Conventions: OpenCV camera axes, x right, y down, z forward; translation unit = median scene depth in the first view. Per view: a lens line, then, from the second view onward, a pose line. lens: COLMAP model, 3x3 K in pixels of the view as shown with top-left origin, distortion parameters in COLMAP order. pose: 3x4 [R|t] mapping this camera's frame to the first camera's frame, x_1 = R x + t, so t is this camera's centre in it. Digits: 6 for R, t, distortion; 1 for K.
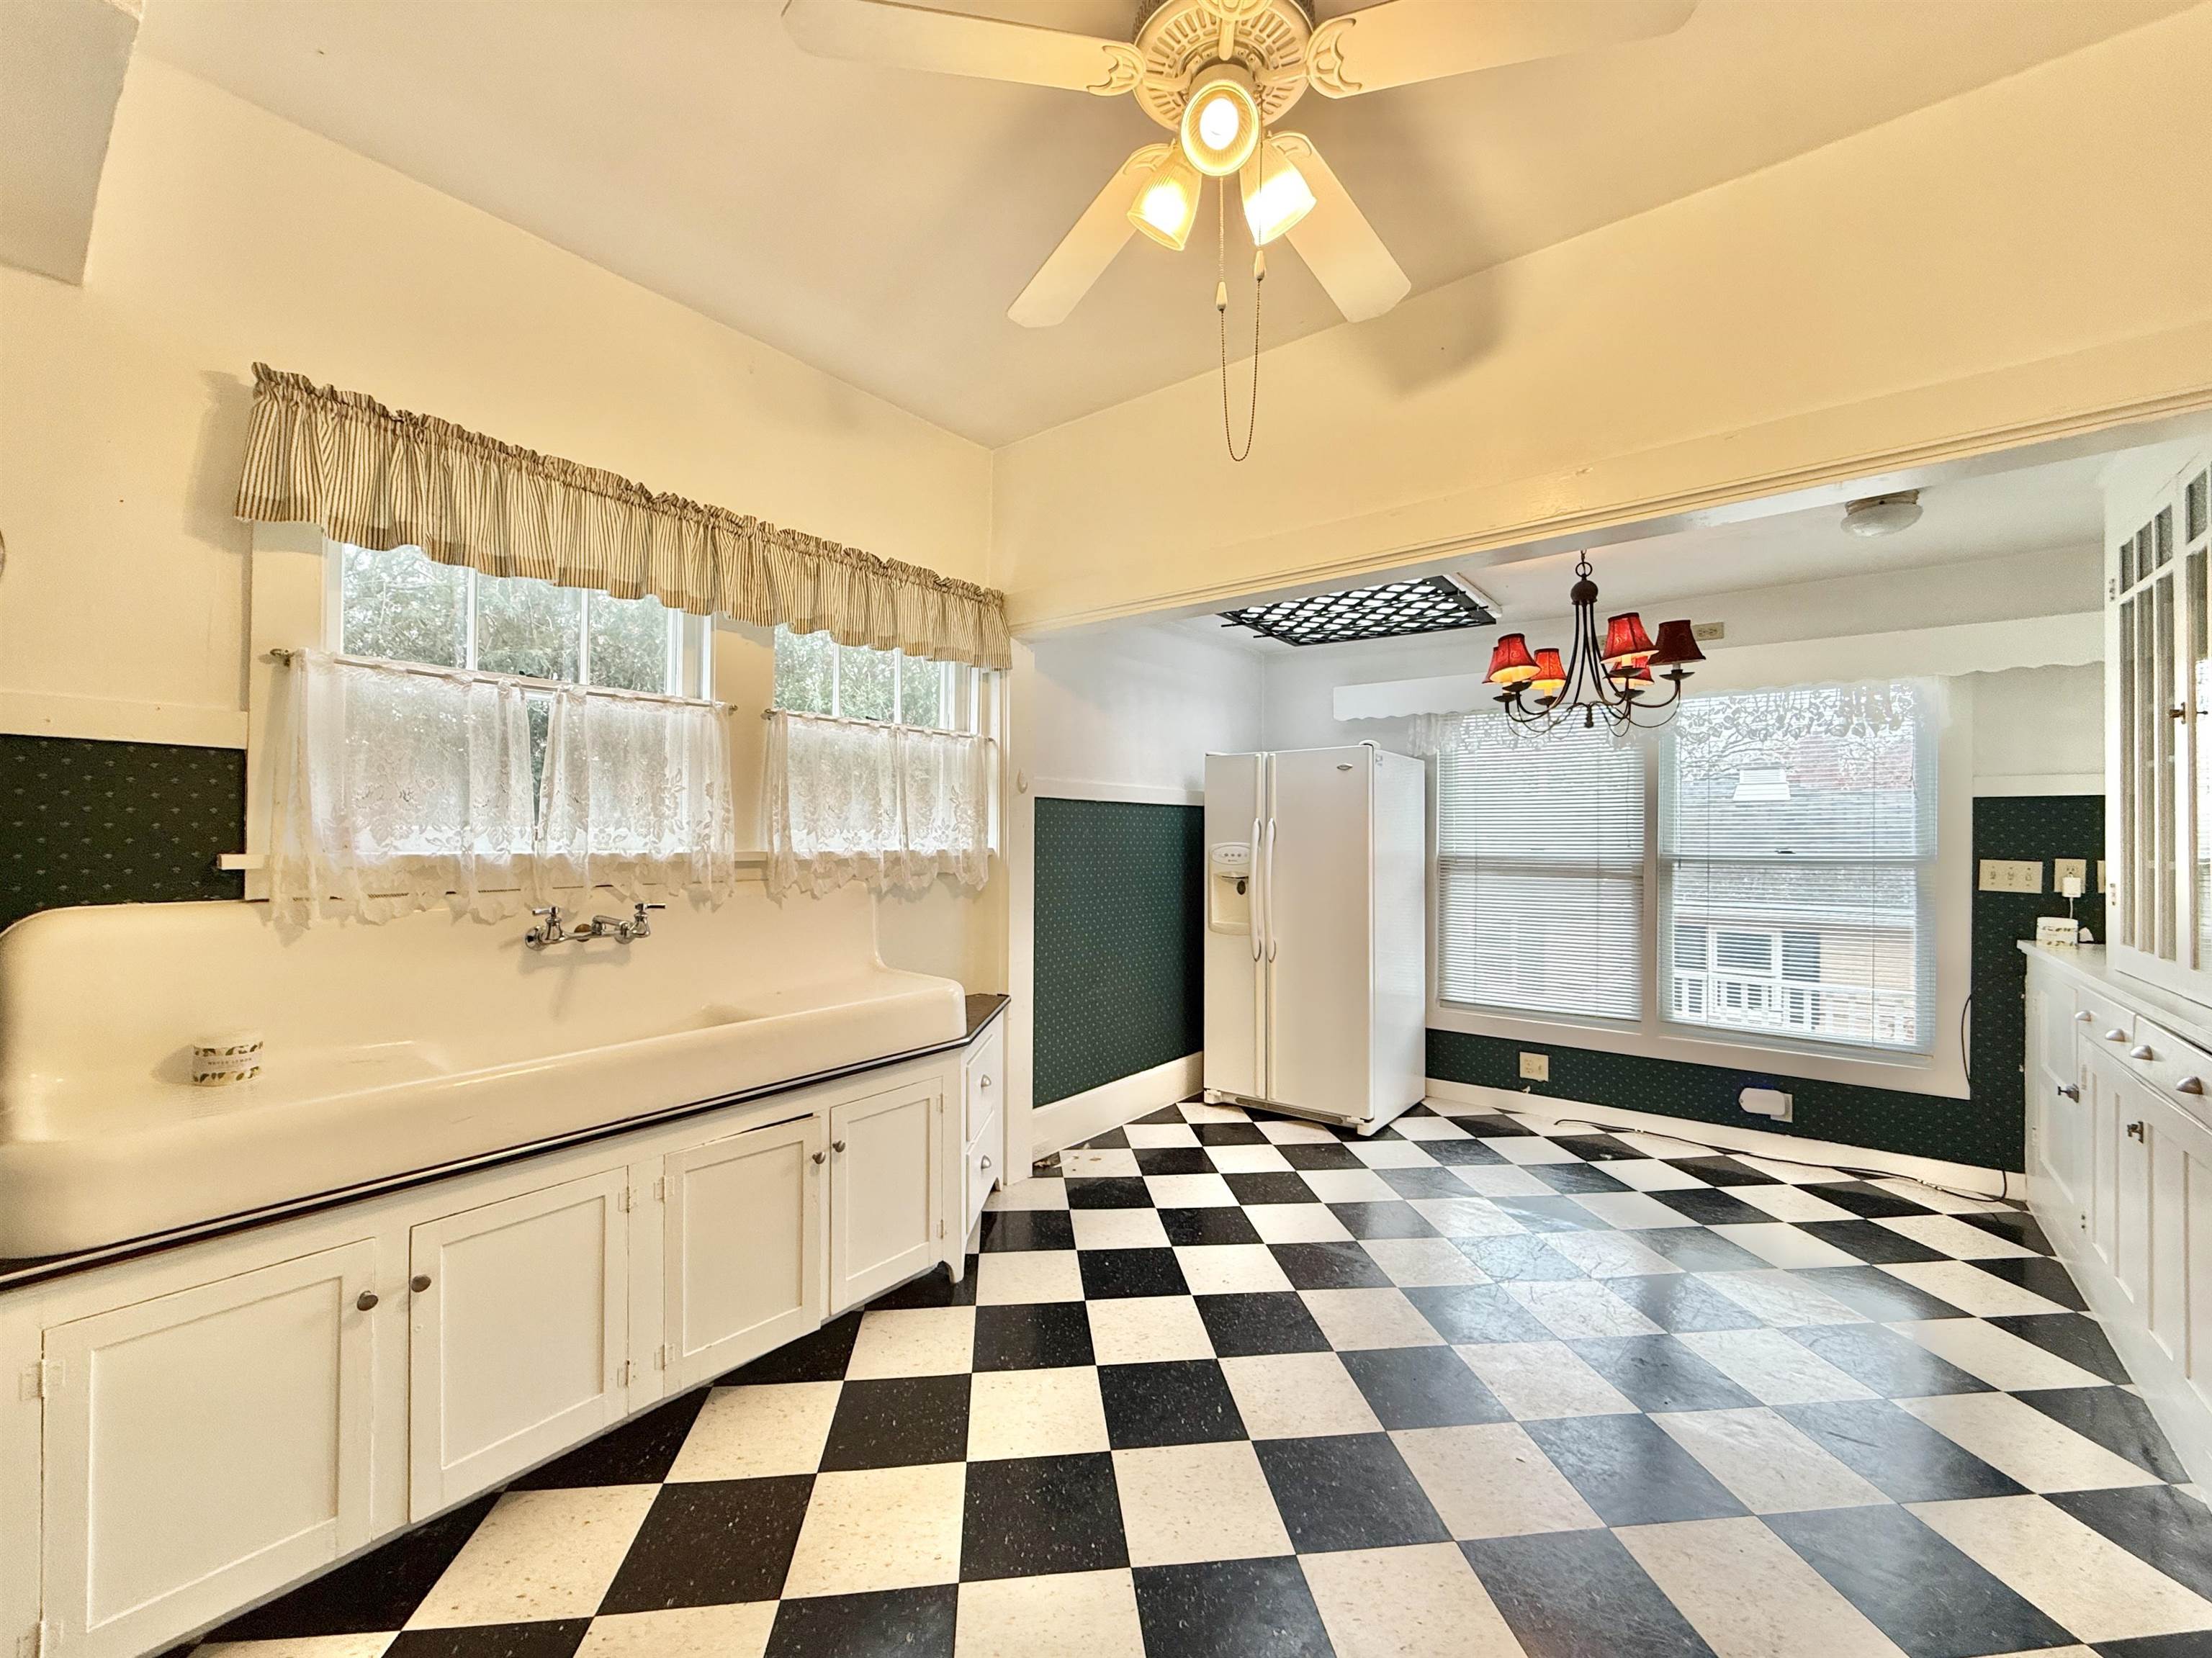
lens RADIAL K [[898.2, 0, 1107.6], [0, 898.2, 820.0], [0, 0, 1]] dist [0.000400, -0.000778]
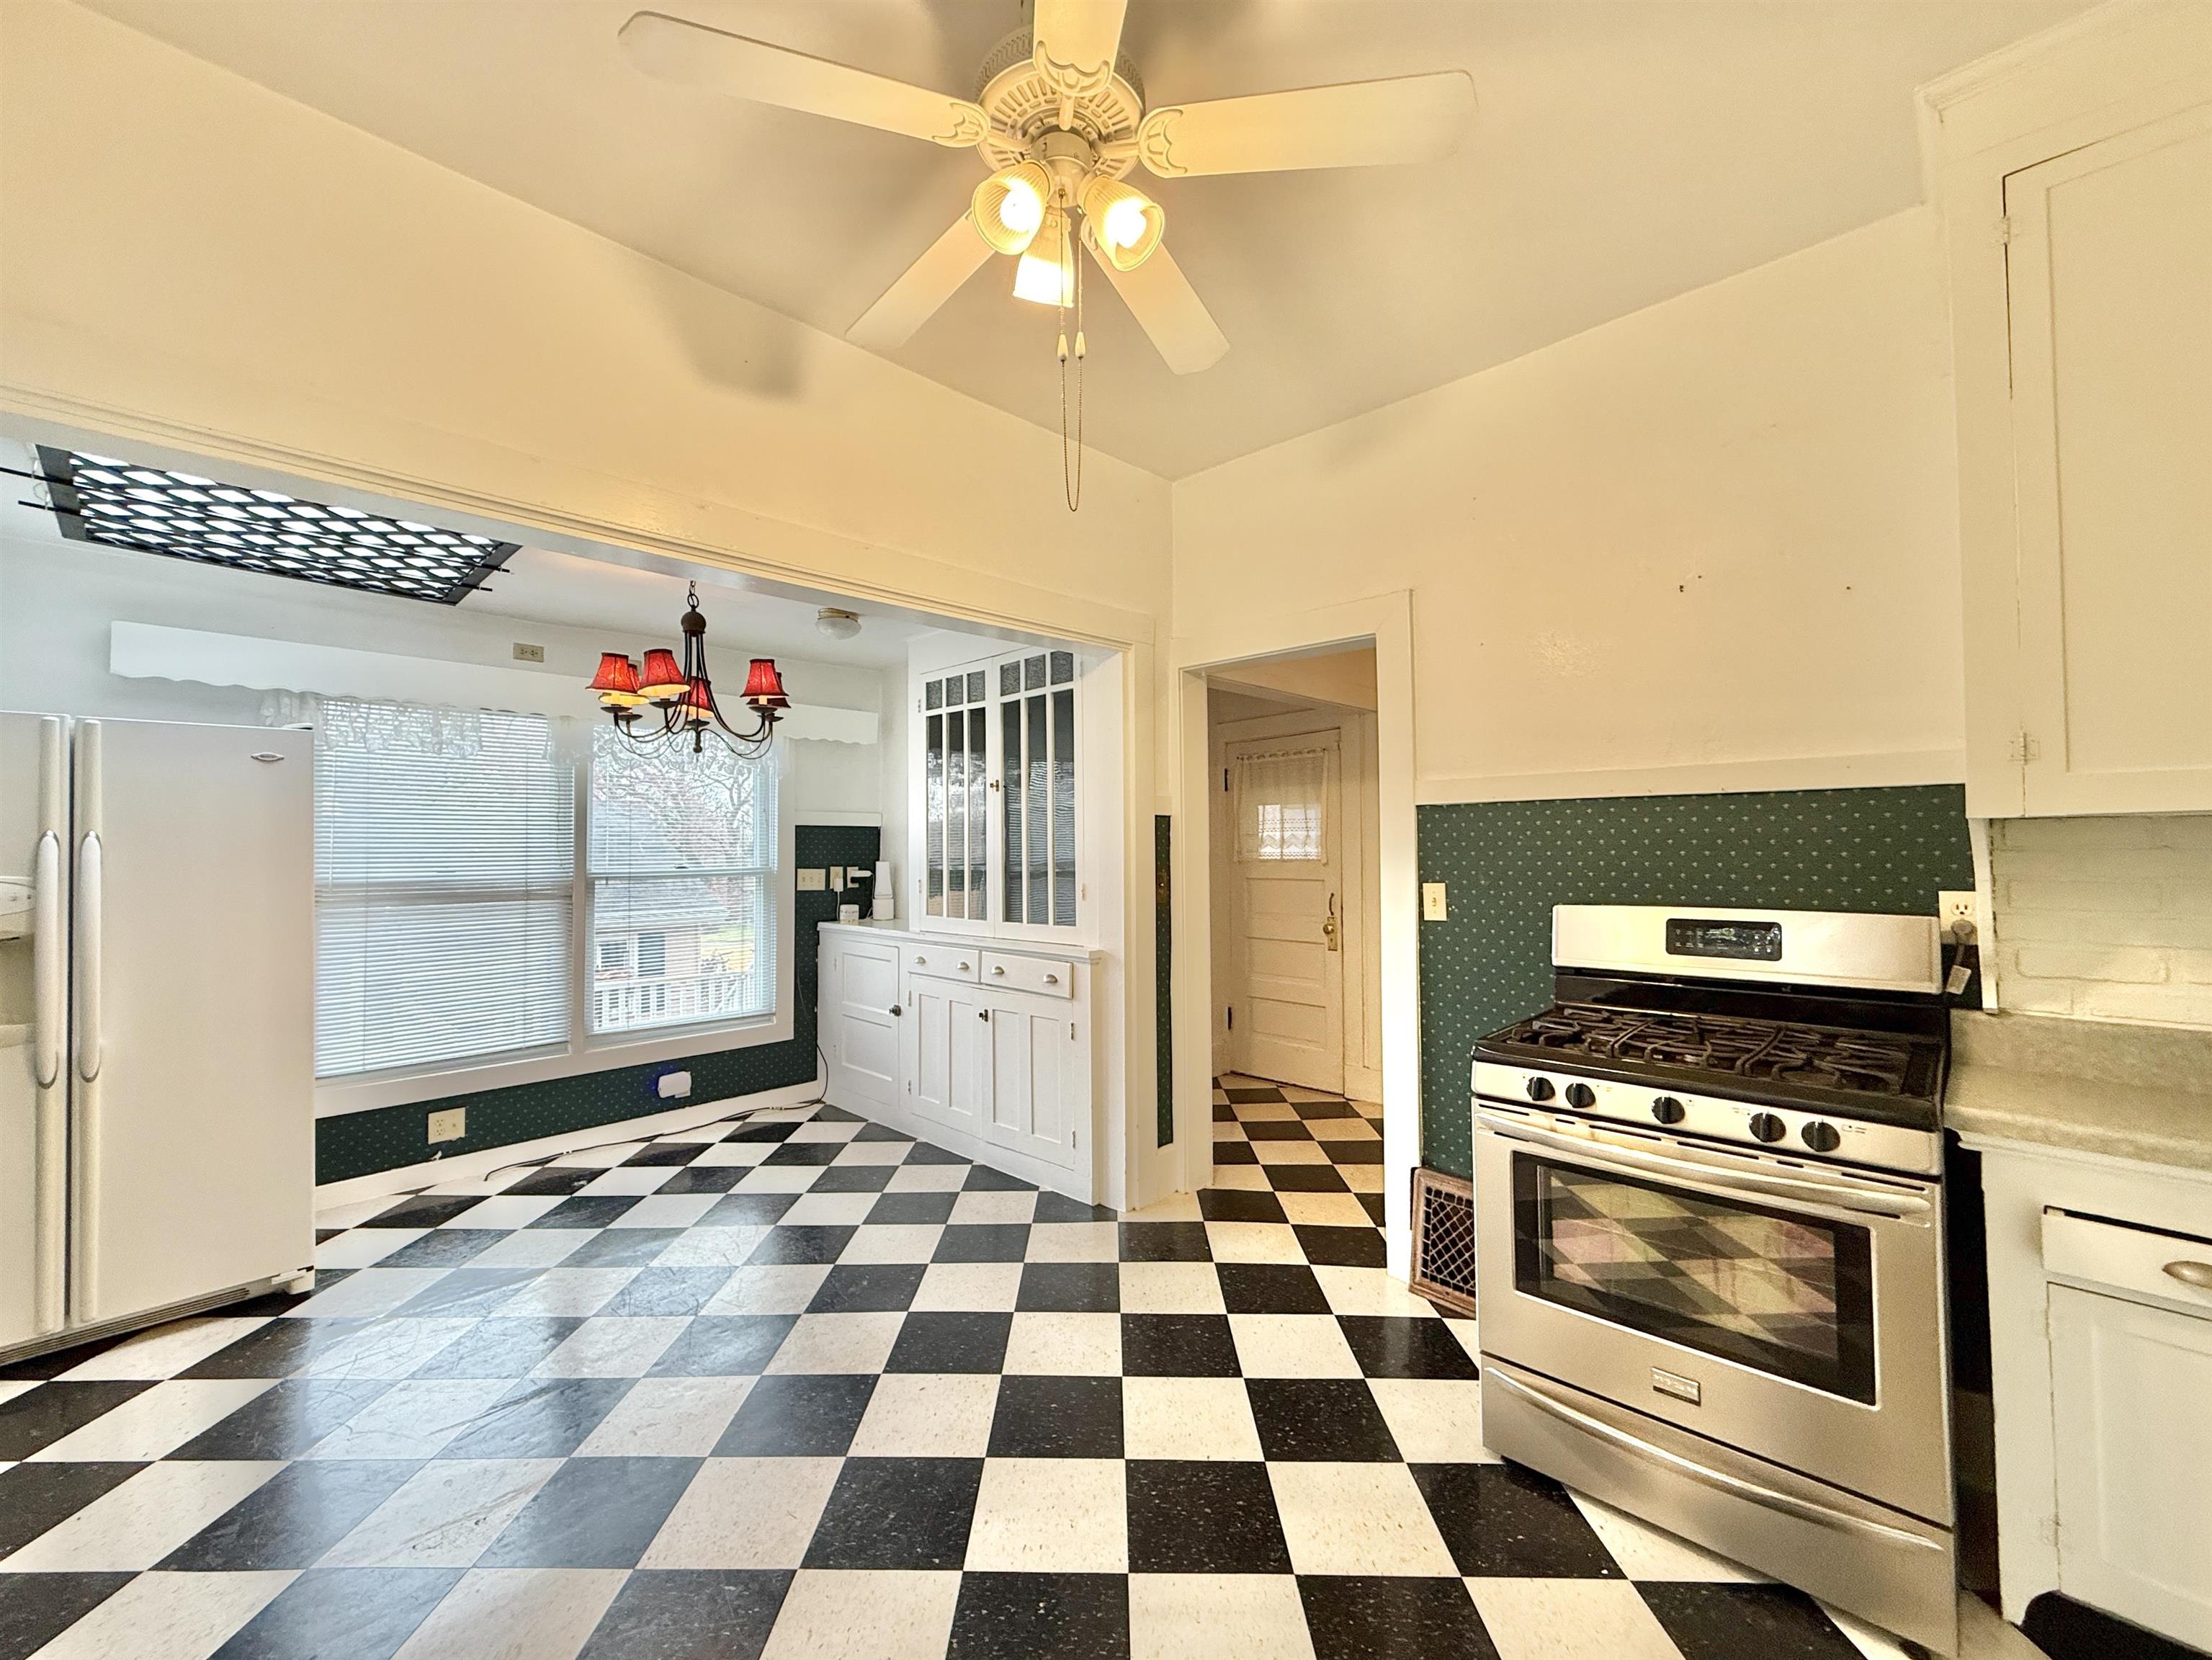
lens RADIAL K [[898.4, 0, 1097.3], [0, 898.4, 823.1], [0, 0, 1]] dist [0.000400, -0.000778]
pose [[0.110897, 0.022819, 0.993570, -0.352333], [-0.010588, 0.999707, -0.021779, -0.002237], [-0.993776, -0.008105, 0.111106, 0.325528]]
